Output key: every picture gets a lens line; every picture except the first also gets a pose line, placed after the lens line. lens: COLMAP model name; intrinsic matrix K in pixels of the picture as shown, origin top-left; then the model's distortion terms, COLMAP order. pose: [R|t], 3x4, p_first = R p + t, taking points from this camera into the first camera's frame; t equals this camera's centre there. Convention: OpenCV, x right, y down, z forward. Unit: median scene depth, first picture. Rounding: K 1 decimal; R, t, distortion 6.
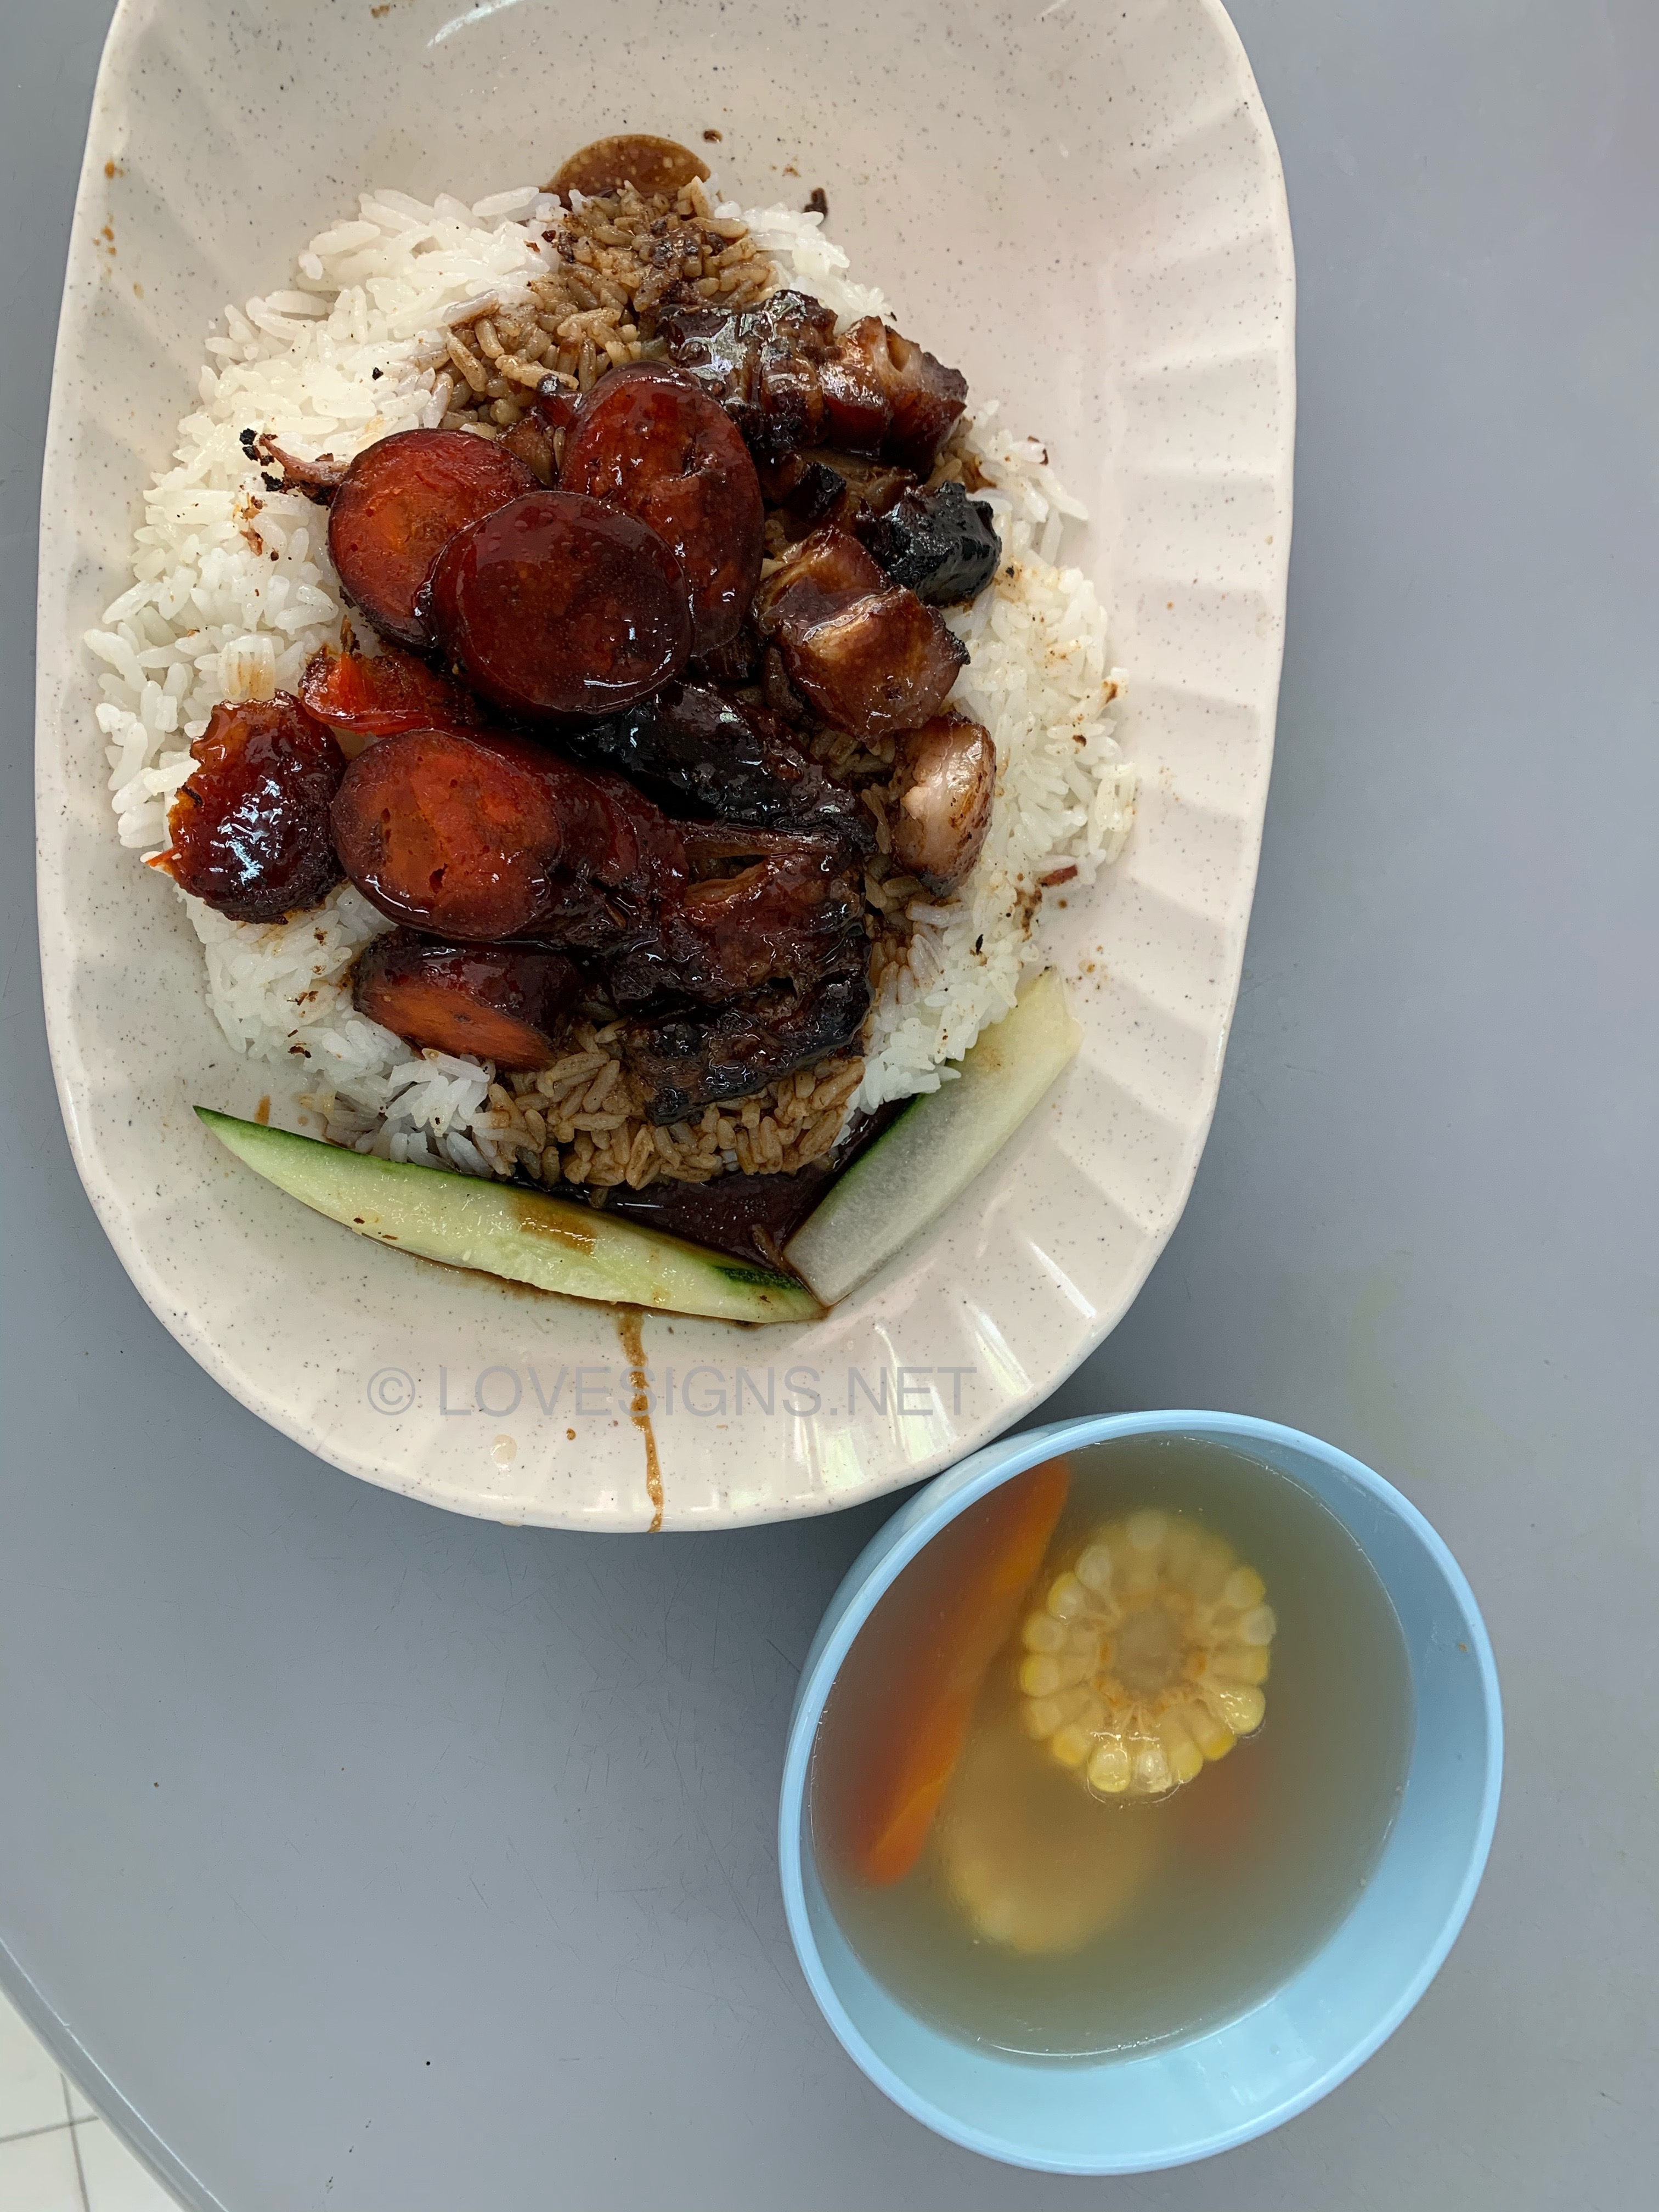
lens RADIAL K [[1709.4, 0, 848.1], [0, 1709.4, 1103.5], [0, 0, 1]] dist [0.085638, -0.136353]
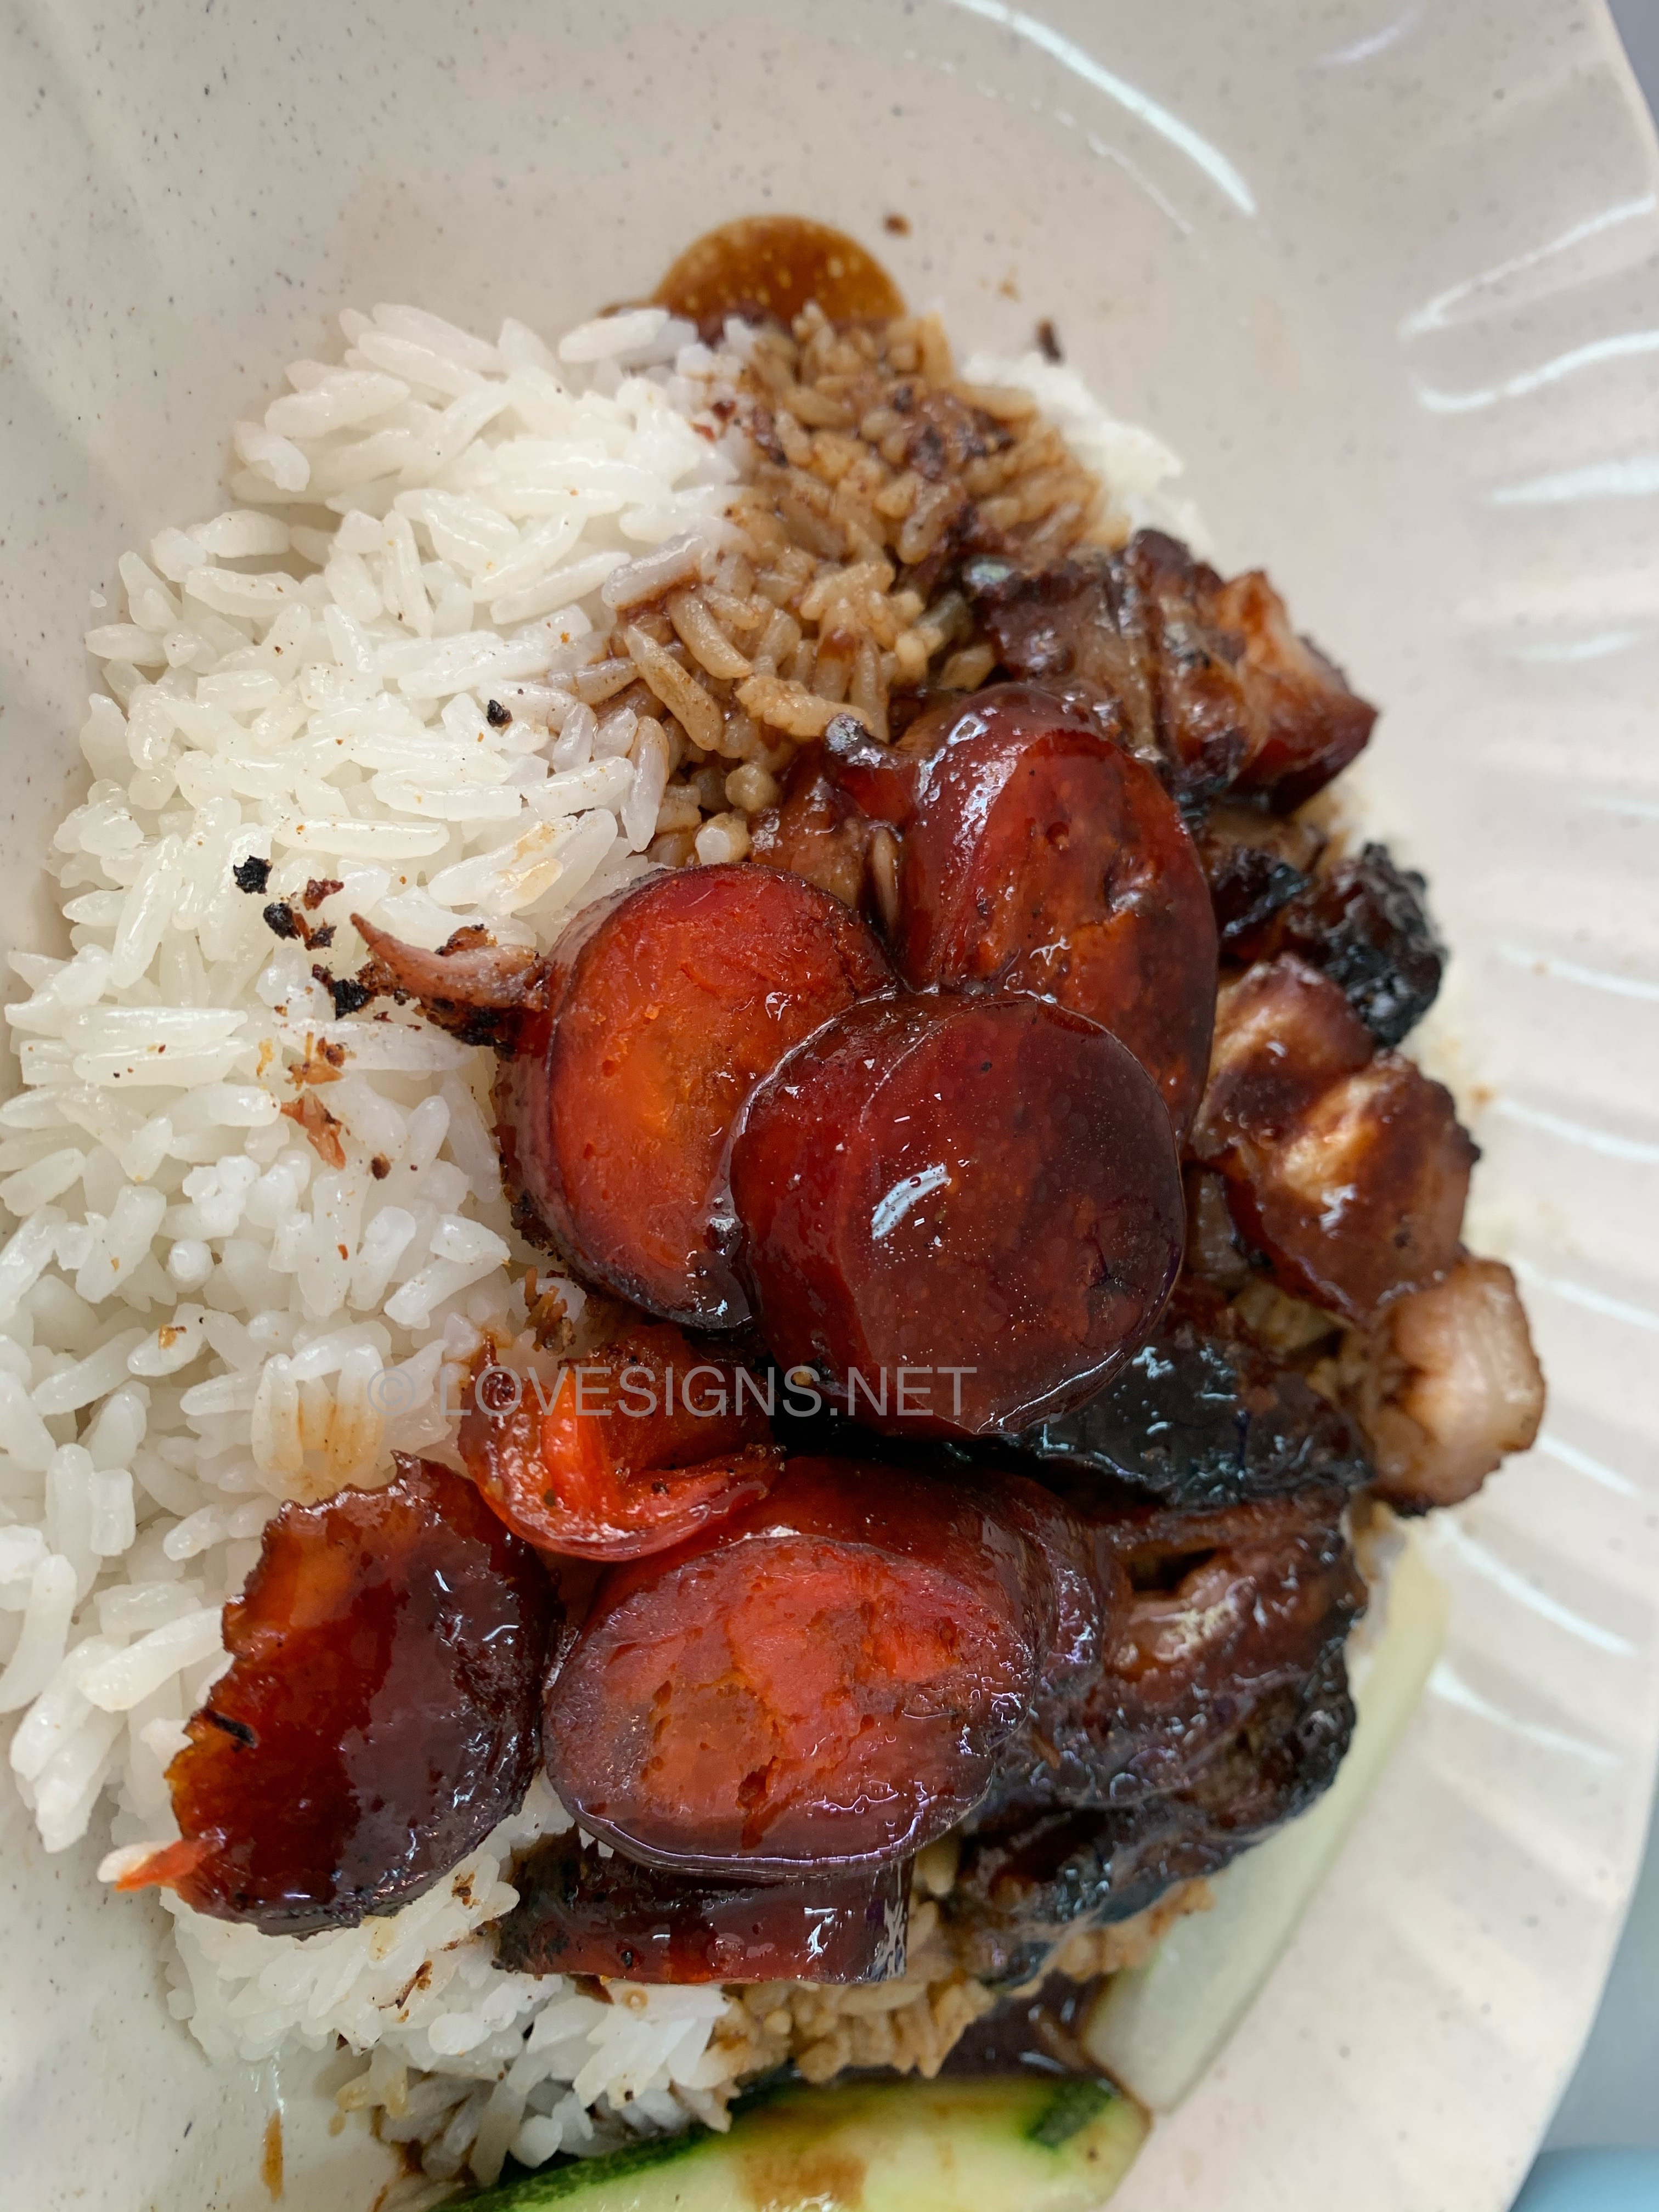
lens RADIAL K [[1778.2, 0, 829.5], [0, 1778.2, 1106.0], [0, 0, 1]] dist [-0.003548, -0.094737]
pose [[0.940387, -0.080264, 0.330501, -0.340195], [0.073774, 0.996756, 0.032157, -0.308928], [-0.332010, -0.005858, 0.943258, 0.486491]]
